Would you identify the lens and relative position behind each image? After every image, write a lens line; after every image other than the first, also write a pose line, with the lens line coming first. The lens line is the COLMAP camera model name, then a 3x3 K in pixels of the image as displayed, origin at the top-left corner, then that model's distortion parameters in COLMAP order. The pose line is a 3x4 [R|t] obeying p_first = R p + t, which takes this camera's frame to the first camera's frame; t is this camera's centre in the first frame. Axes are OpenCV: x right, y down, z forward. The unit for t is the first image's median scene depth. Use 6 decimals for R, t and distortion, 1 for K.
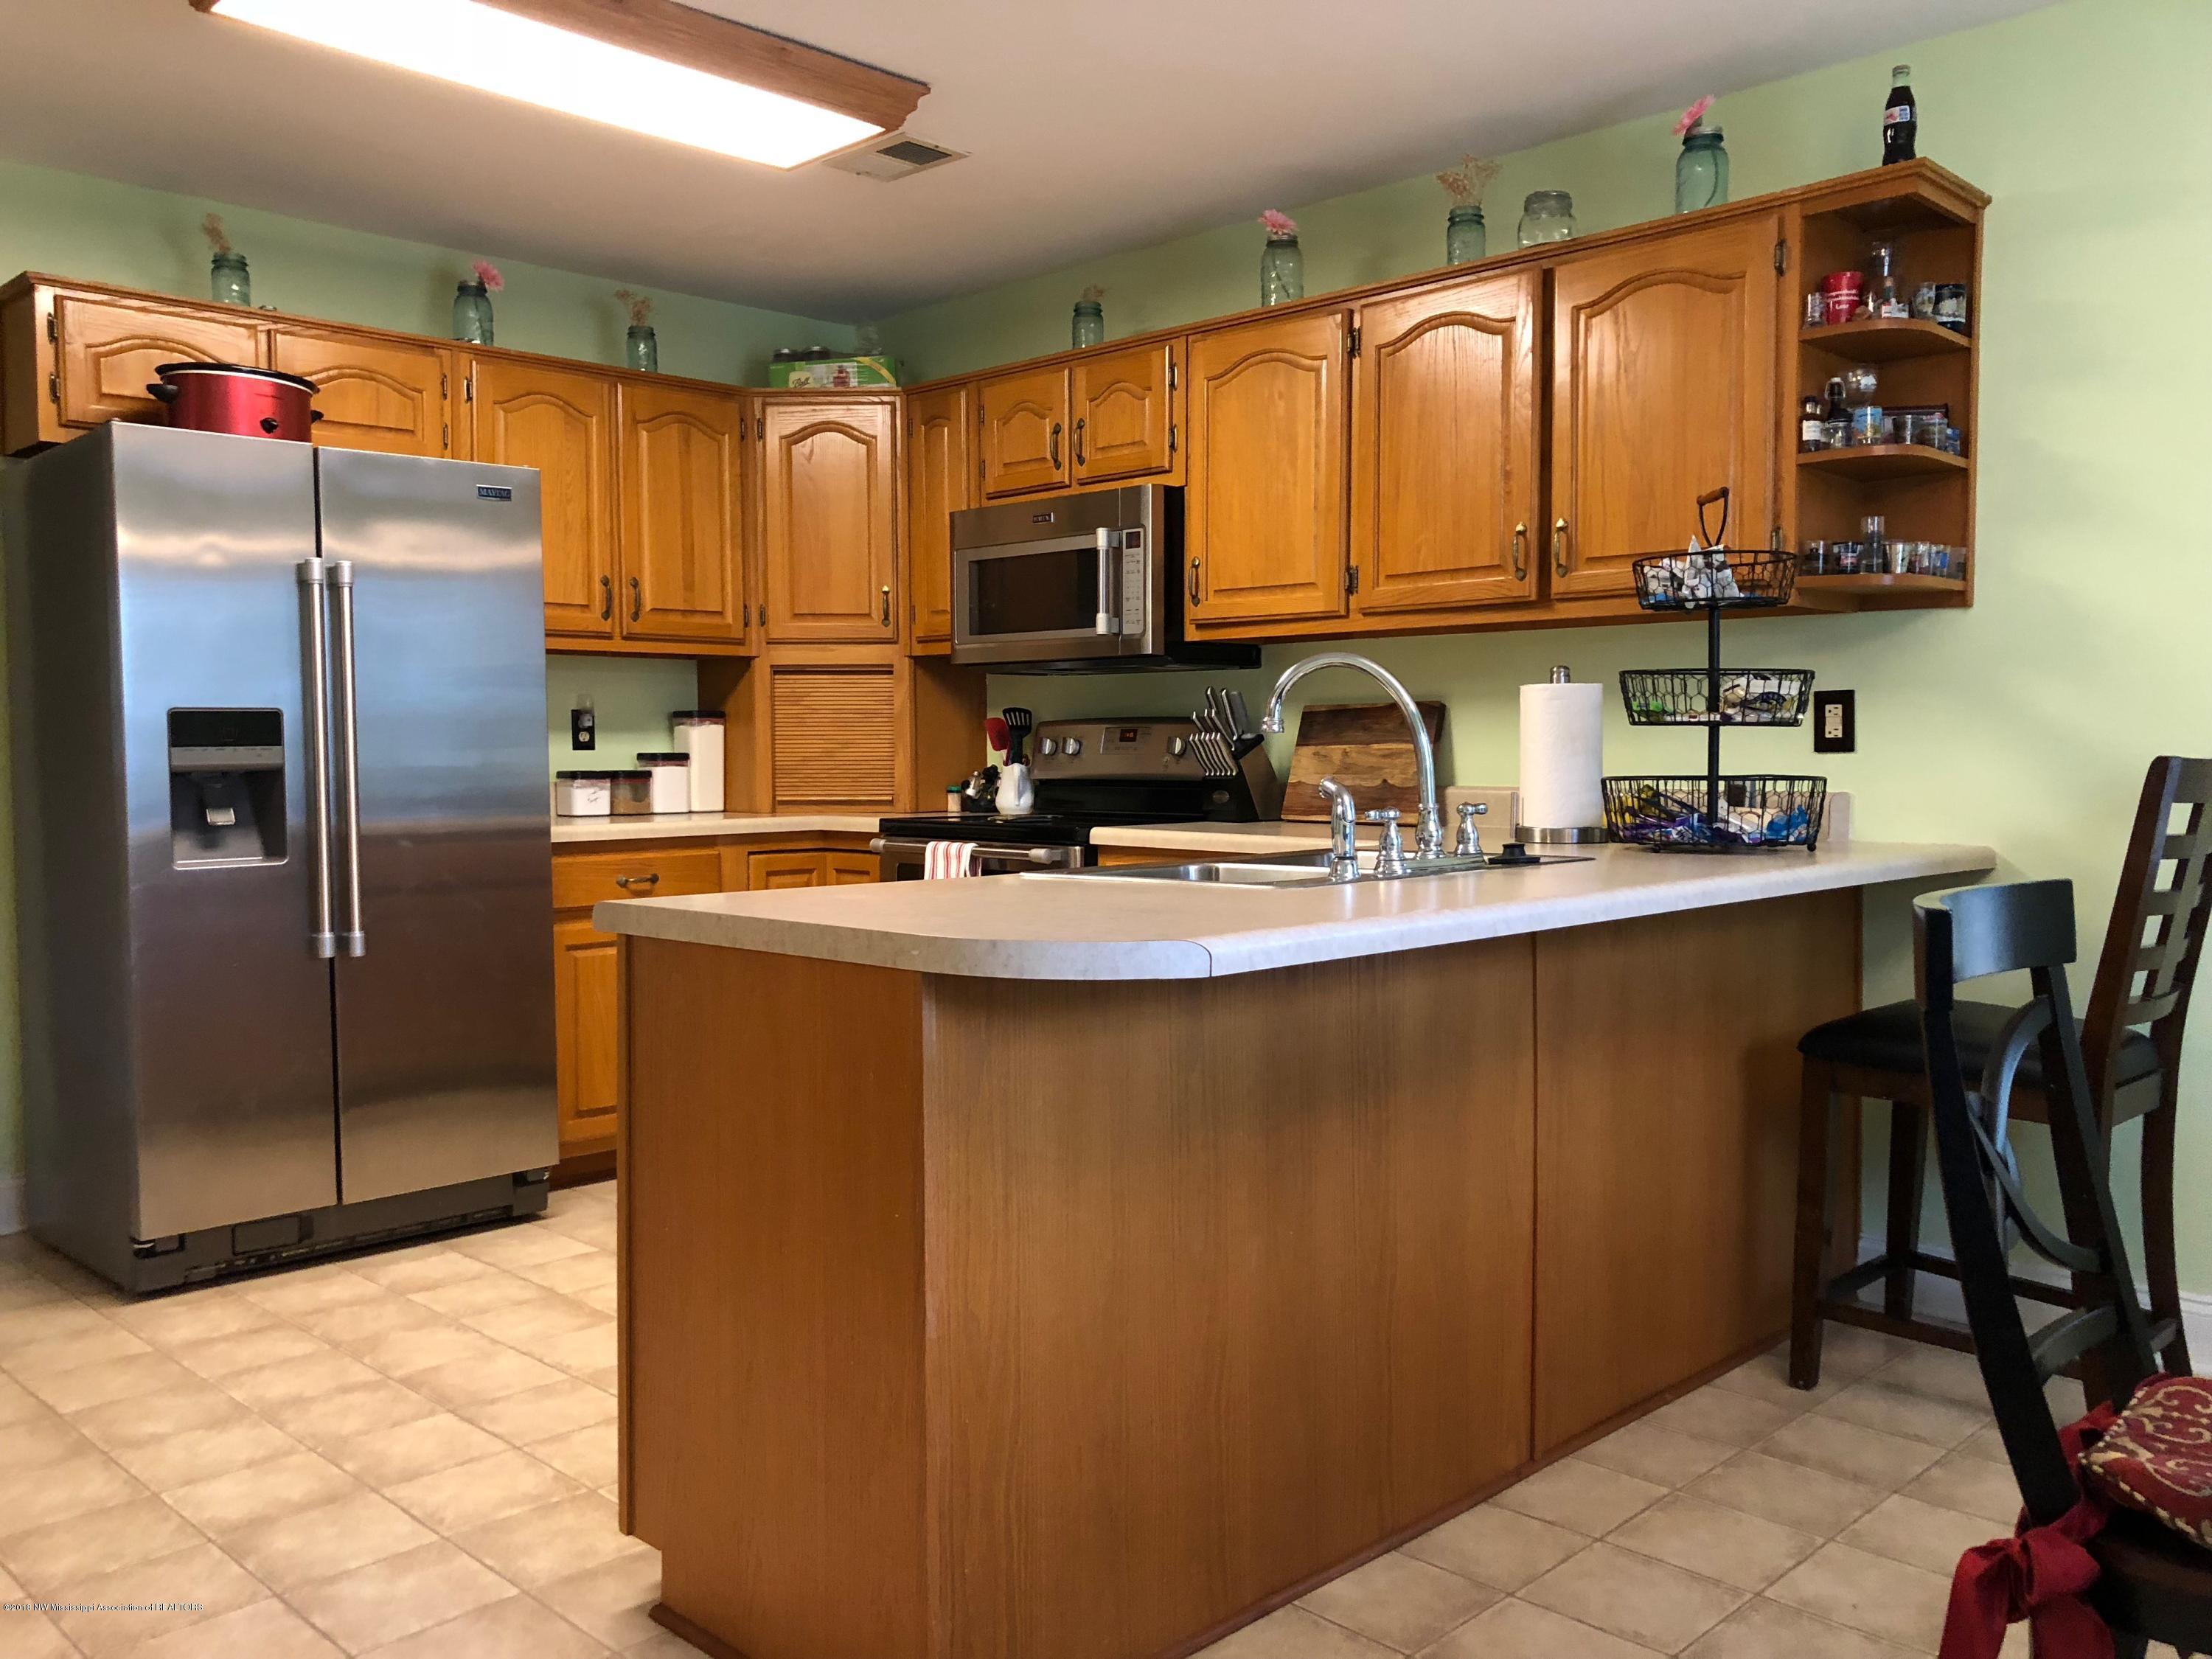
lens RADIAL K [[1818.8, 0, 1072.0], [0, 1818.8, 777.7], [0, 0, 1]] dist [0.017754, -0.007782]
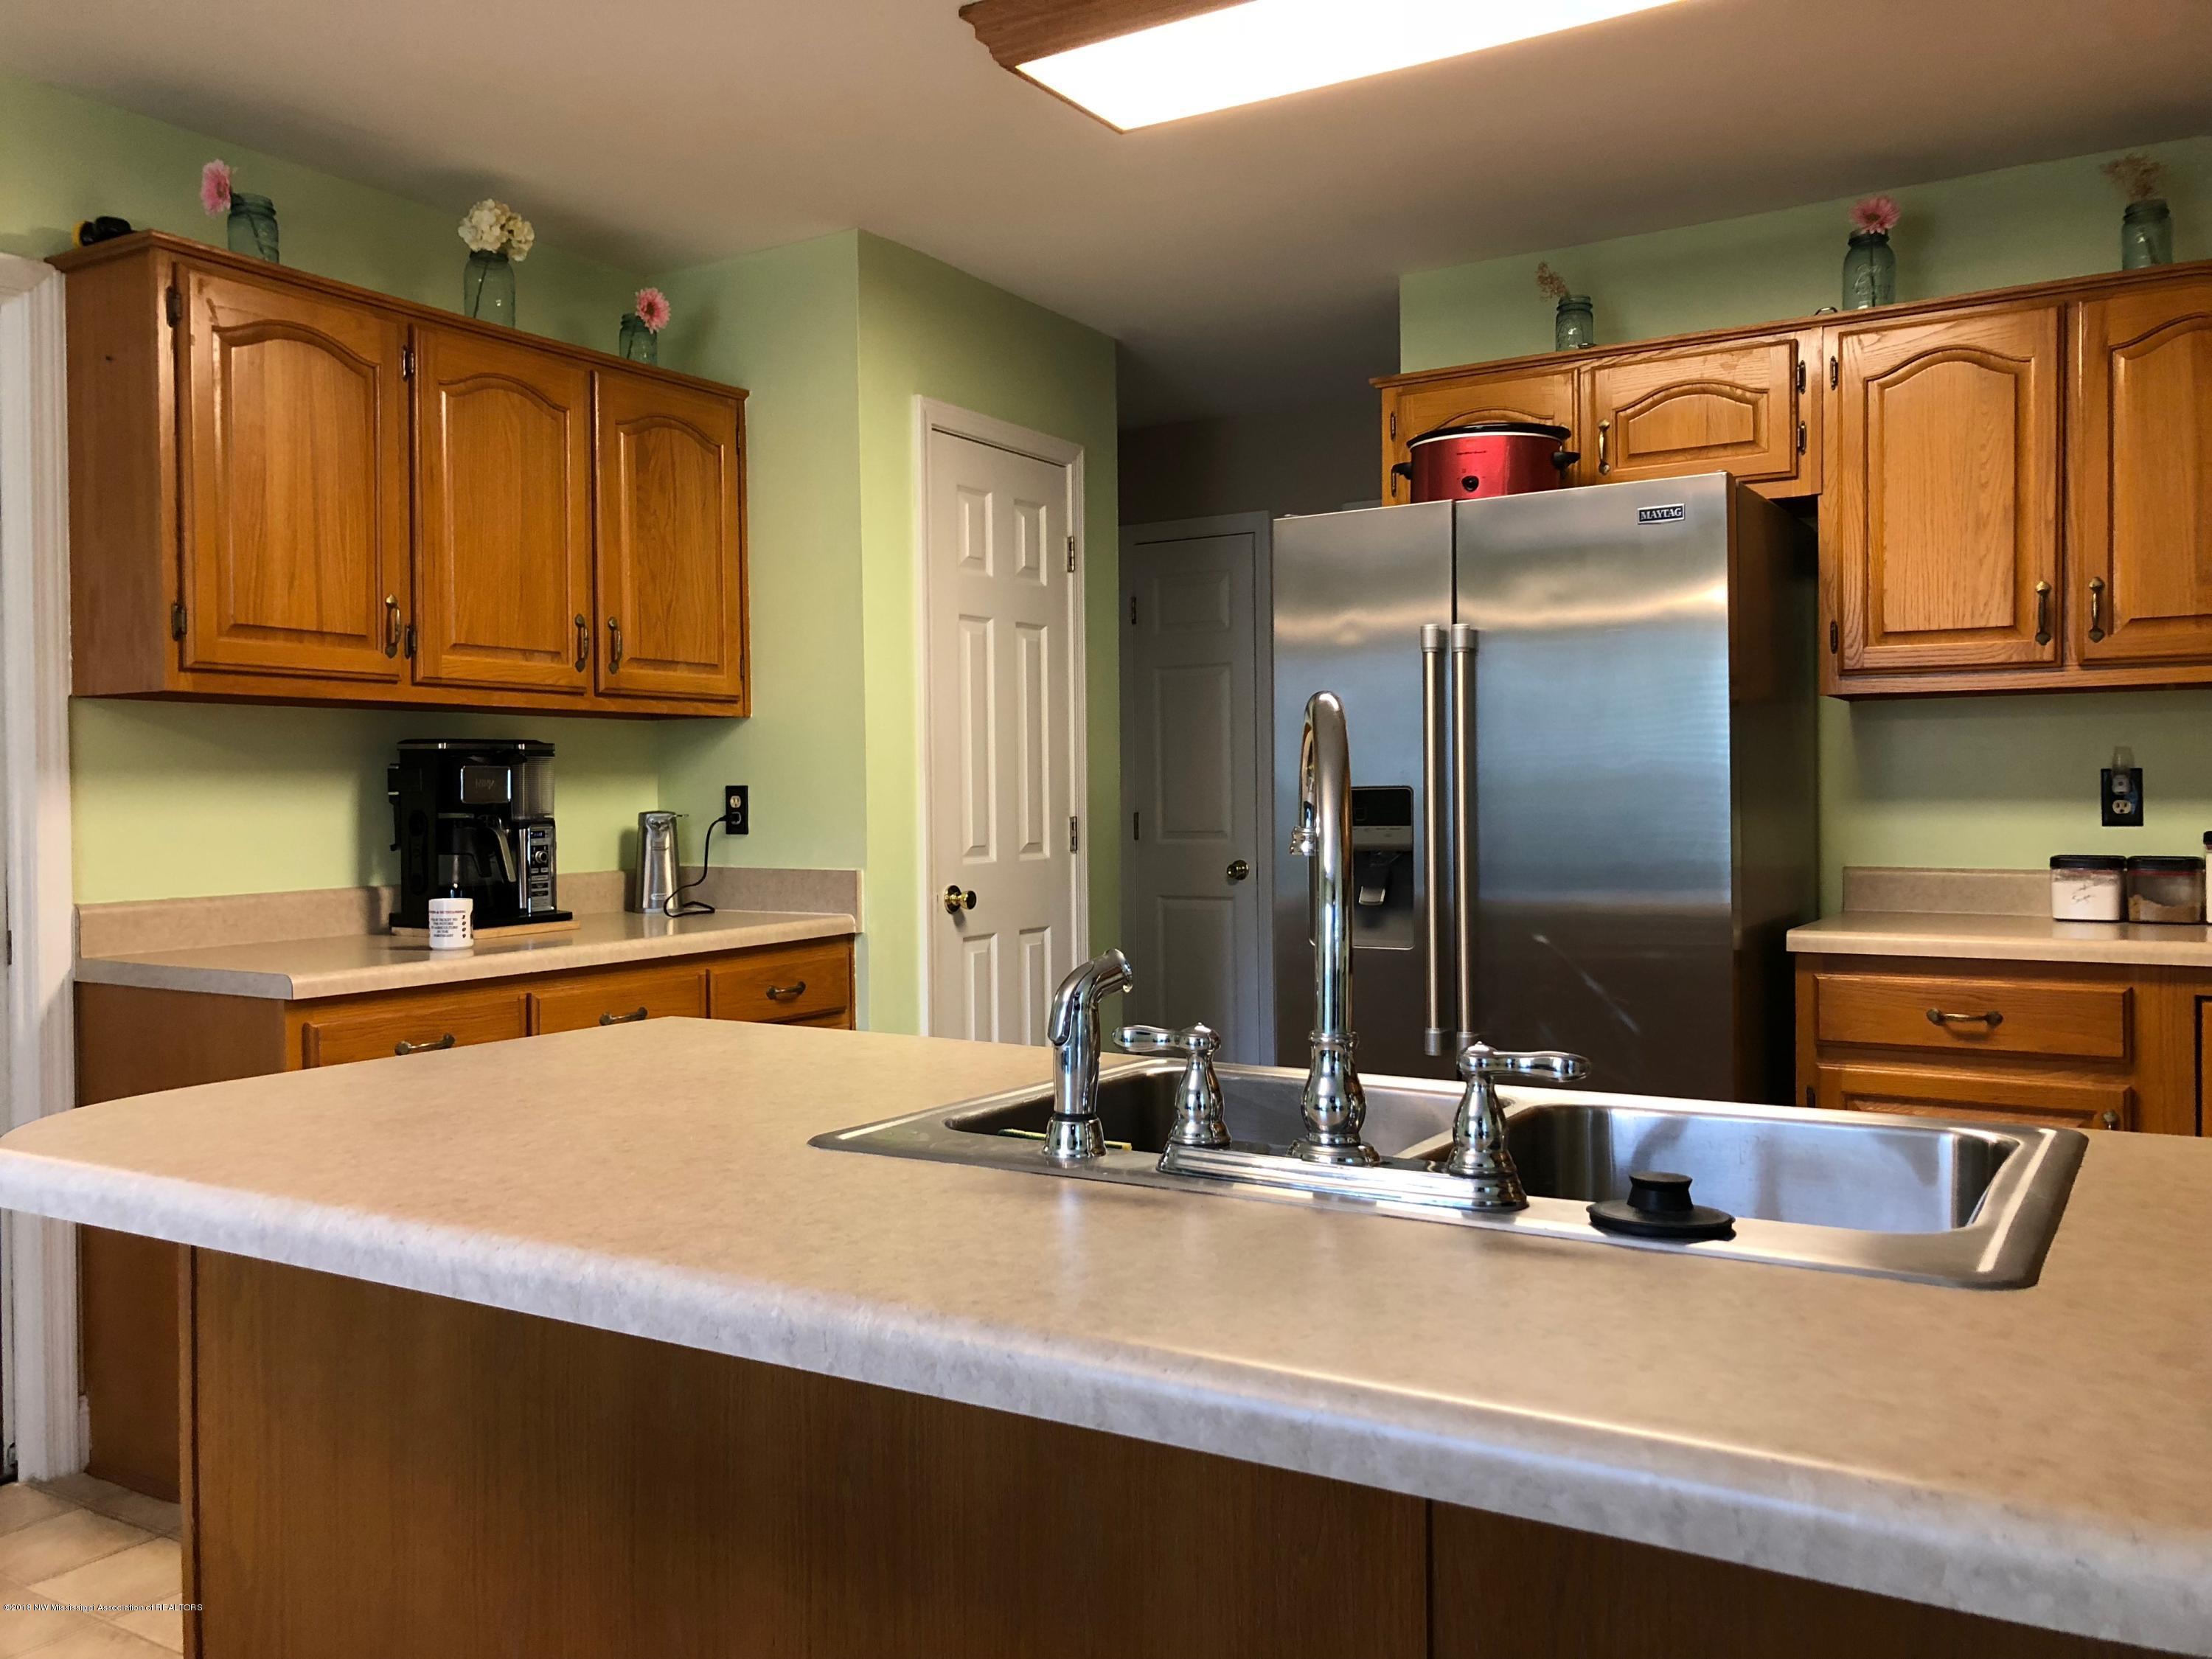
lens RADIAL K [[1818.8, 0, 1096.9], [0, 1818.8, 818.7], [0, 0, 1]] dist [0.017754, -0.007782]
pose [[0.237597, 0.010807, -0.971304, 0.364634], [-0.011216, 0.999902, 0.008382, -0.021971], [0.971299, 0.008903, 0.237694, 0.502331]]
